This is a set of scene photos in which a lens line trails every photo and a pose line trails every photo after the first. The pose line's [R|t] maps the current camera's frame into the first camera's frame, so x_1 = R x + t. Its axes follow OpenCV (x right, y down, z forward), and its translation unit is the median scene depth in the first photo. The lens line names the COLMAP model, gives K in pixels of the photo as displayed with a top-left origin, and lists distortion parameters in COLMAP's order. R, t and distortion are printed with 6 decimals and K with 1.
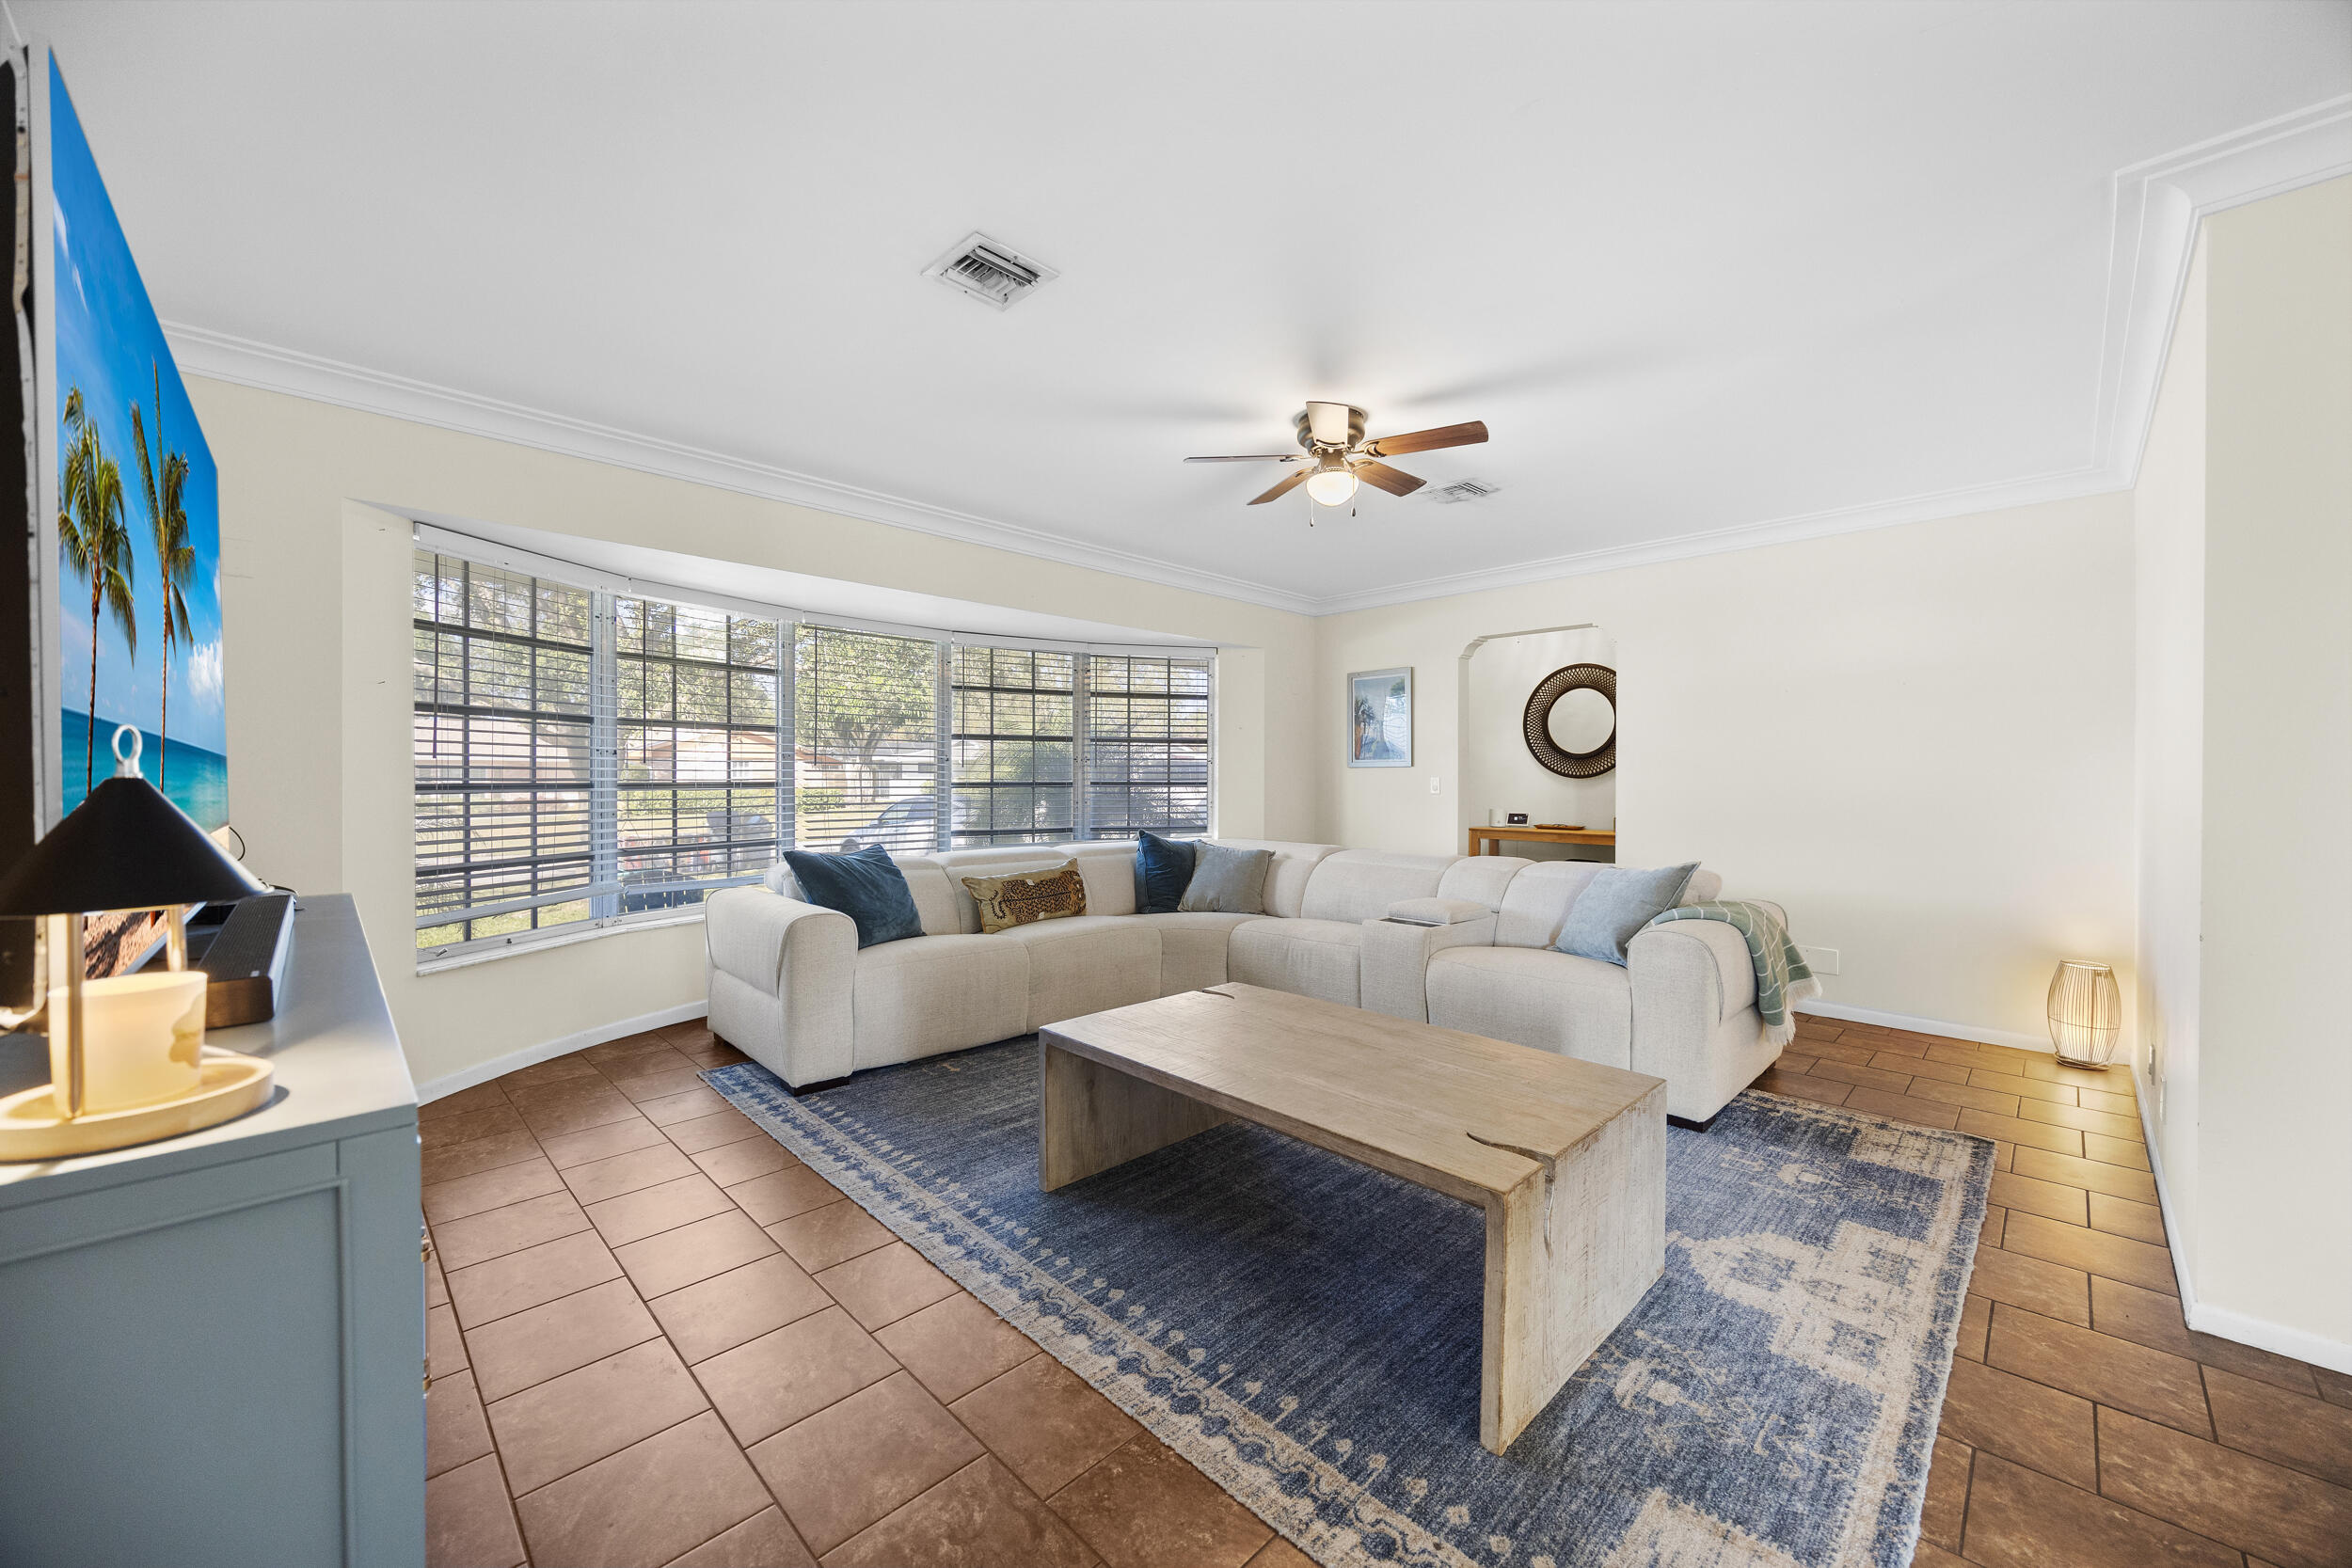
lens RADIAL K [[888.1, 0, 1180.0], [0, 888.1, 786.5], [0, 0, 1]] dist [0.002530, -0.000014]
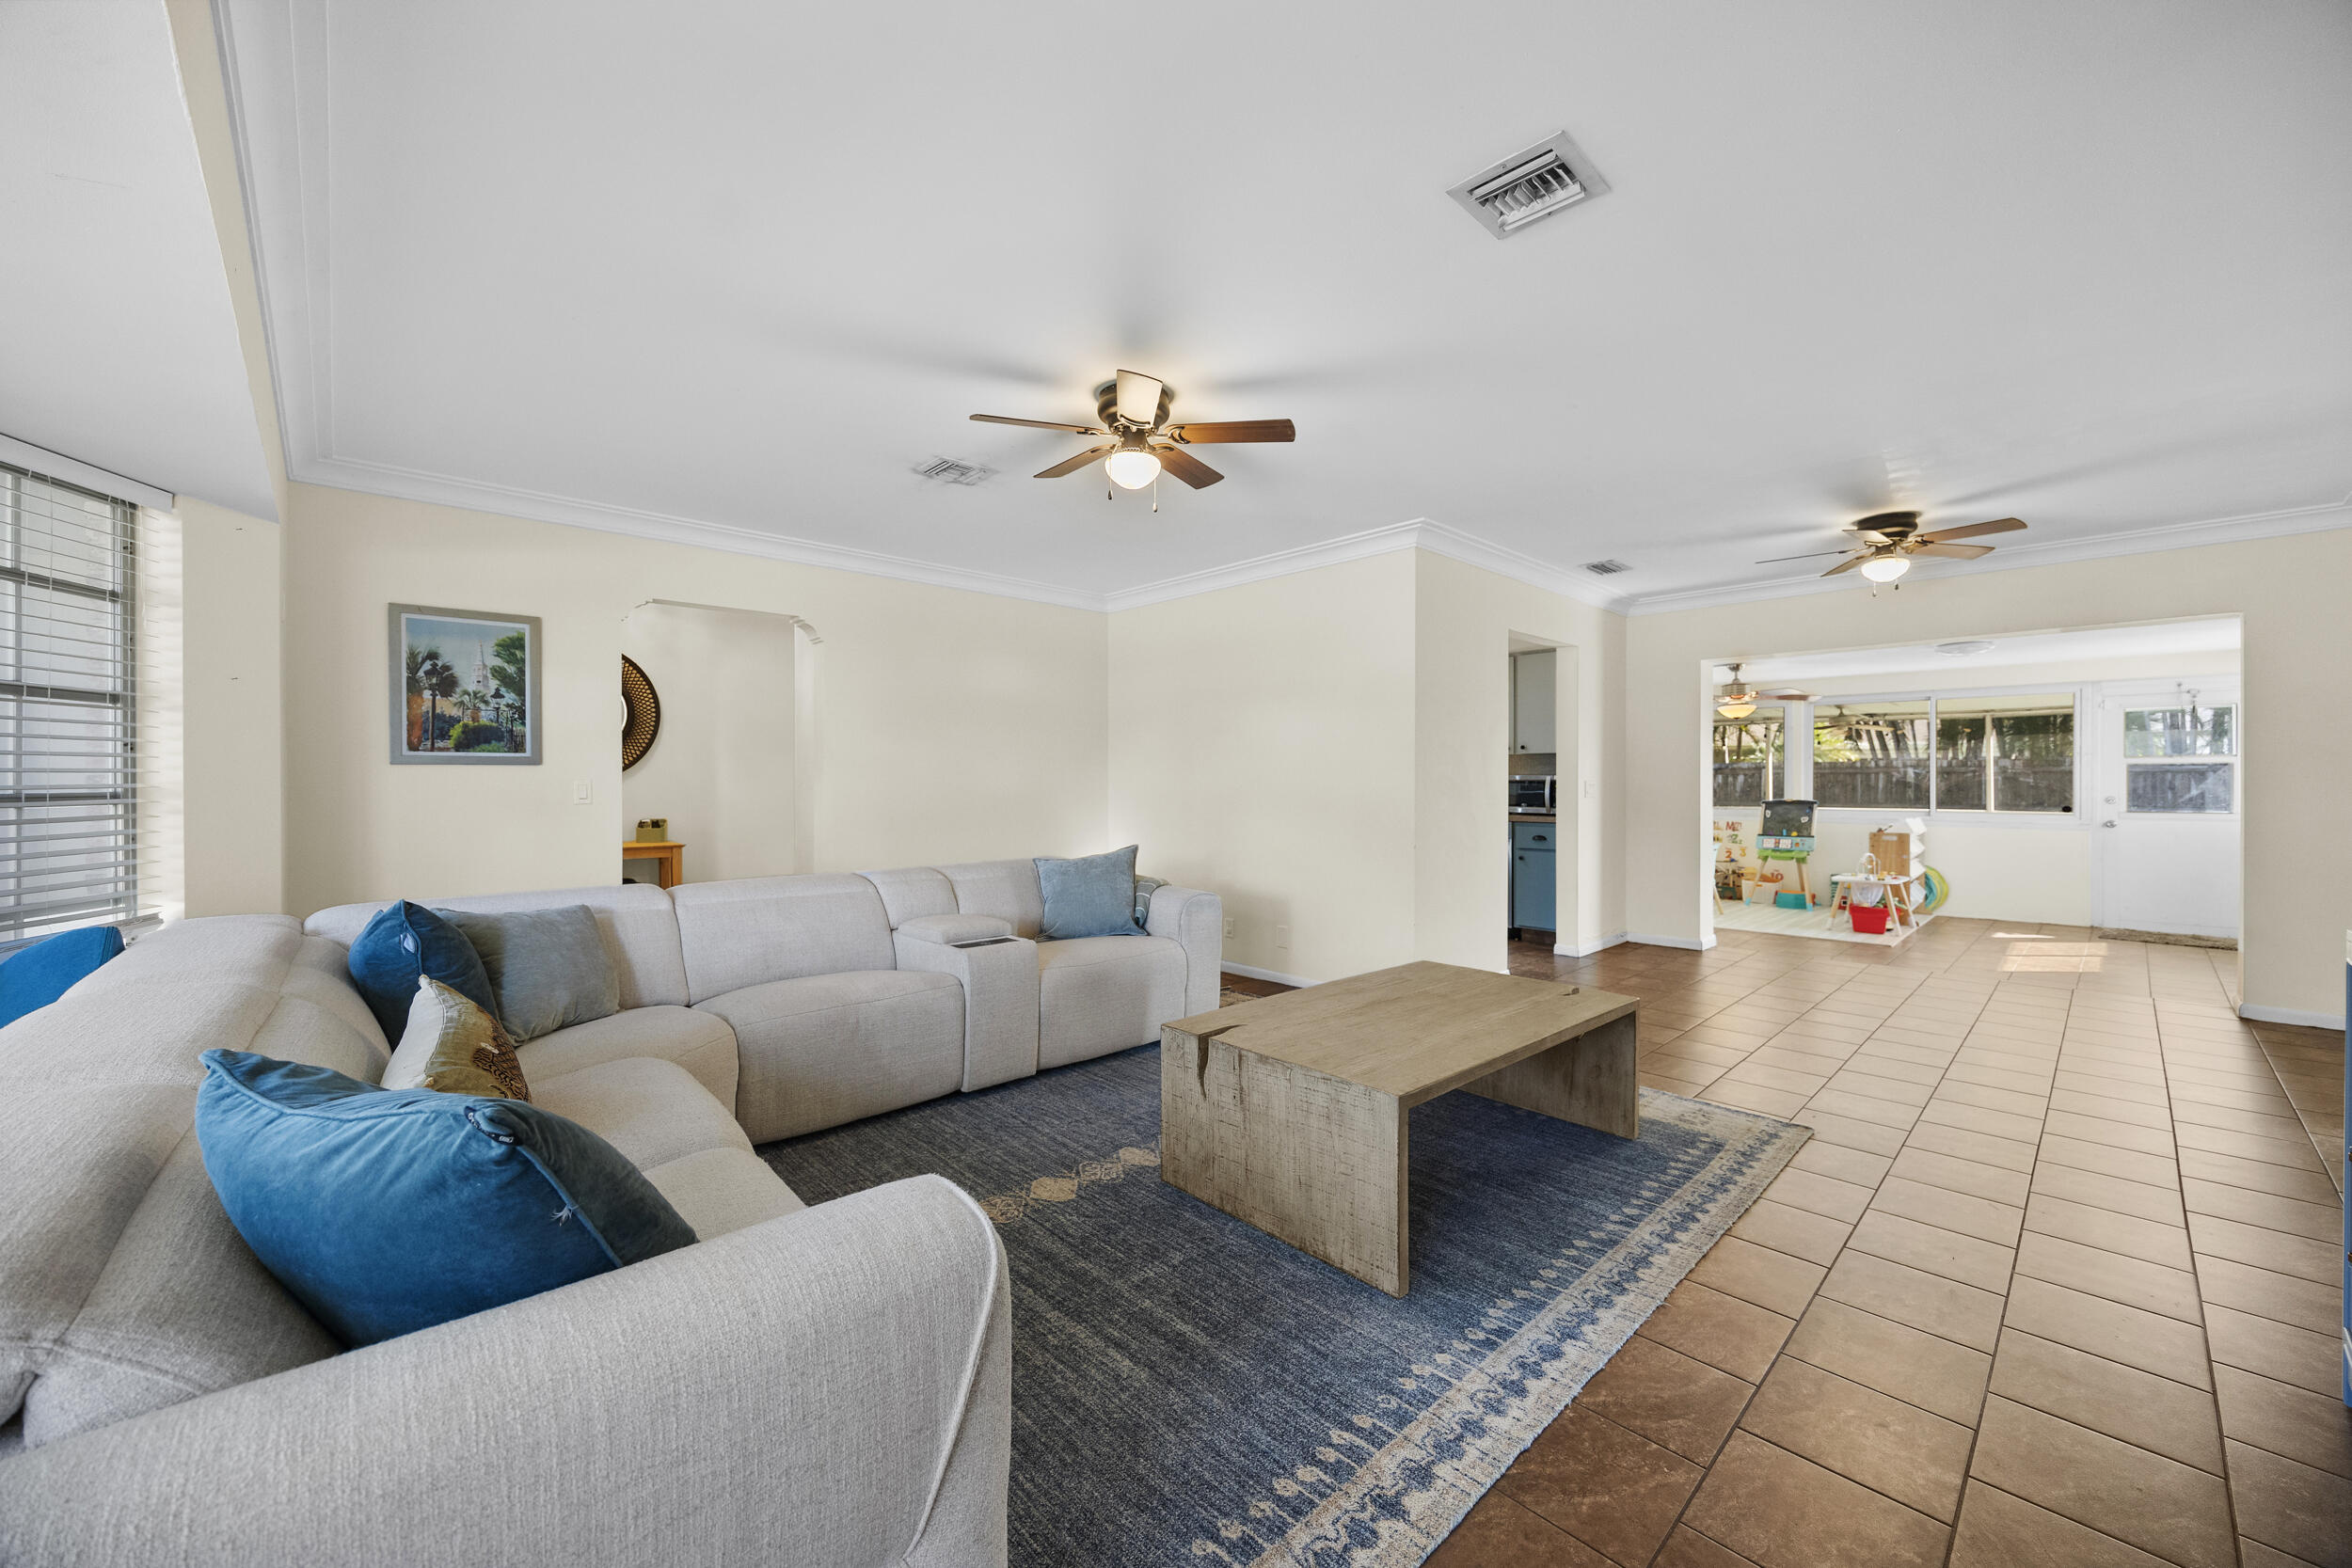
lens RADIAL K [[888.1, 0, 1190.7], [0, 888.1, 782.8], [0, 0, 1]] dist [0.002530, -0.000014]
pose [[0.023192, -0.001867, 0.999729, -1.161063], [0.010039, 0.999948, 0.001635, -0.015228], [-0.999681, 0.009999, 0.023209, 1.411774]]
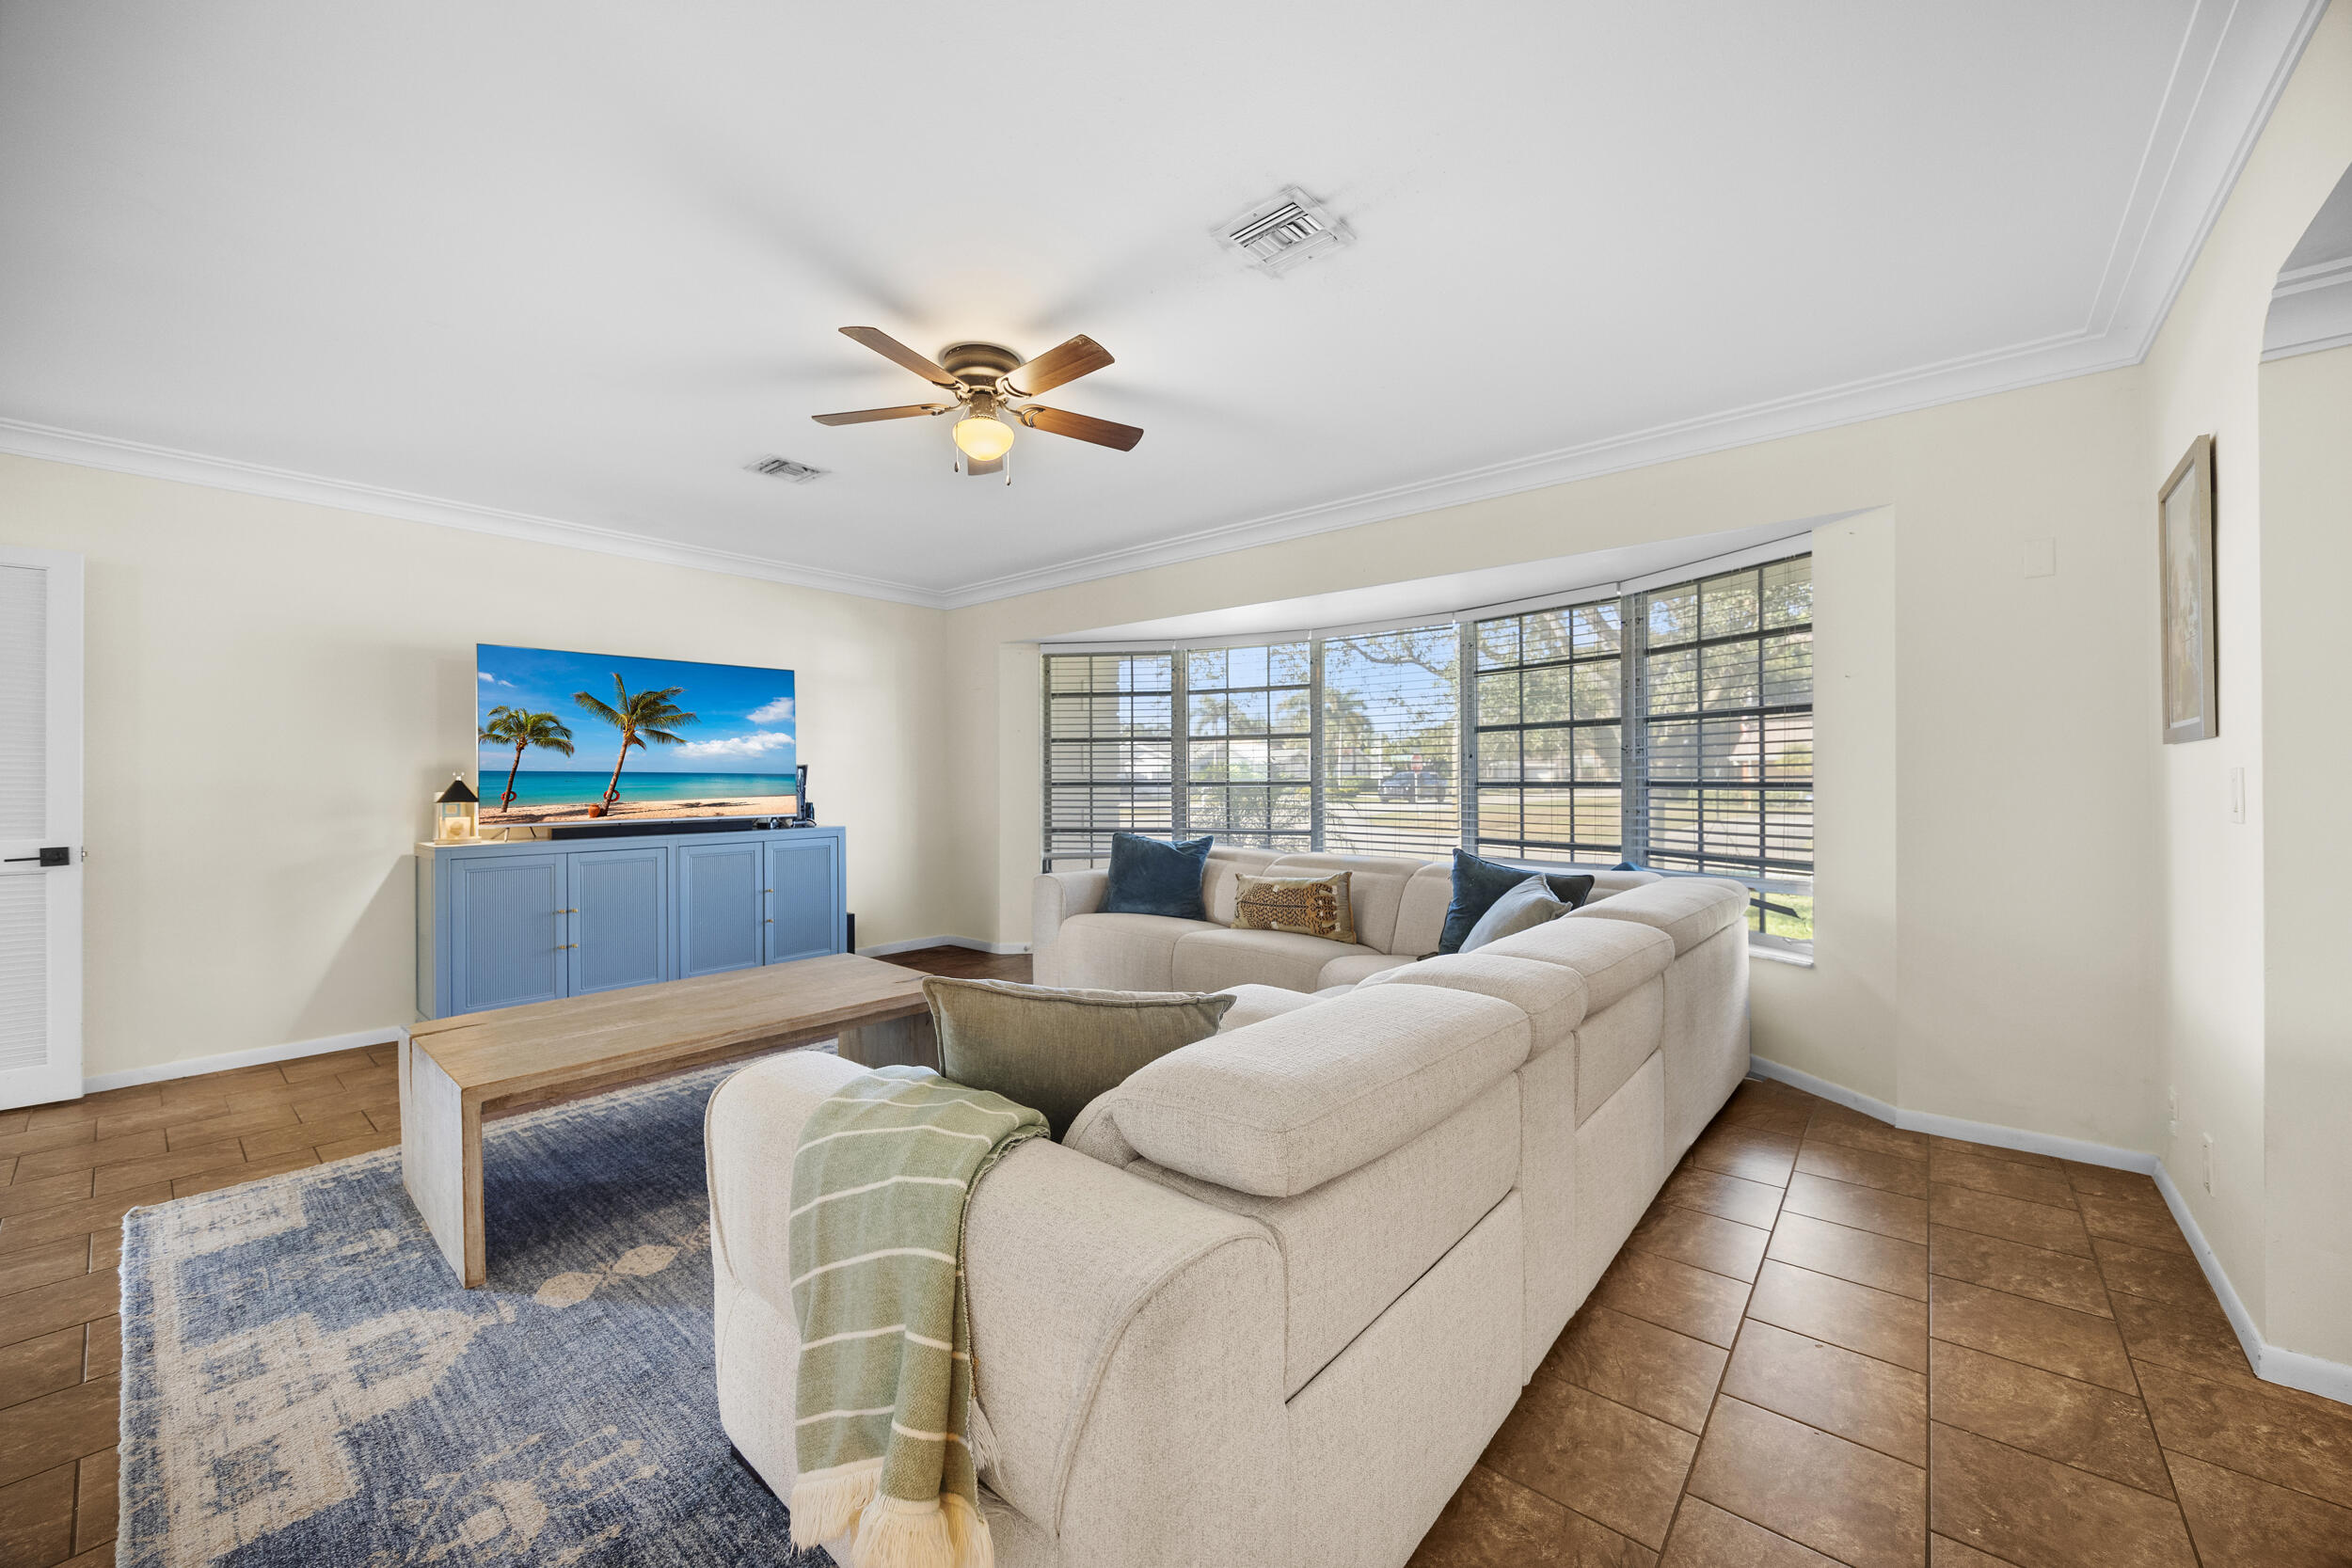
lens RADIAL K [[888.1, 0, 1165.3], [0, 888.1, 777.9], [0, 0, 1]] dist [0.002530, -0.000014]
pose [[0.078309, -0.000944, -0.996929, 1.583073], [-0.006736, 0.999976, -0.001476, -0.014010], [0.996906, 0.006831, 0.078301, 1.693553]]
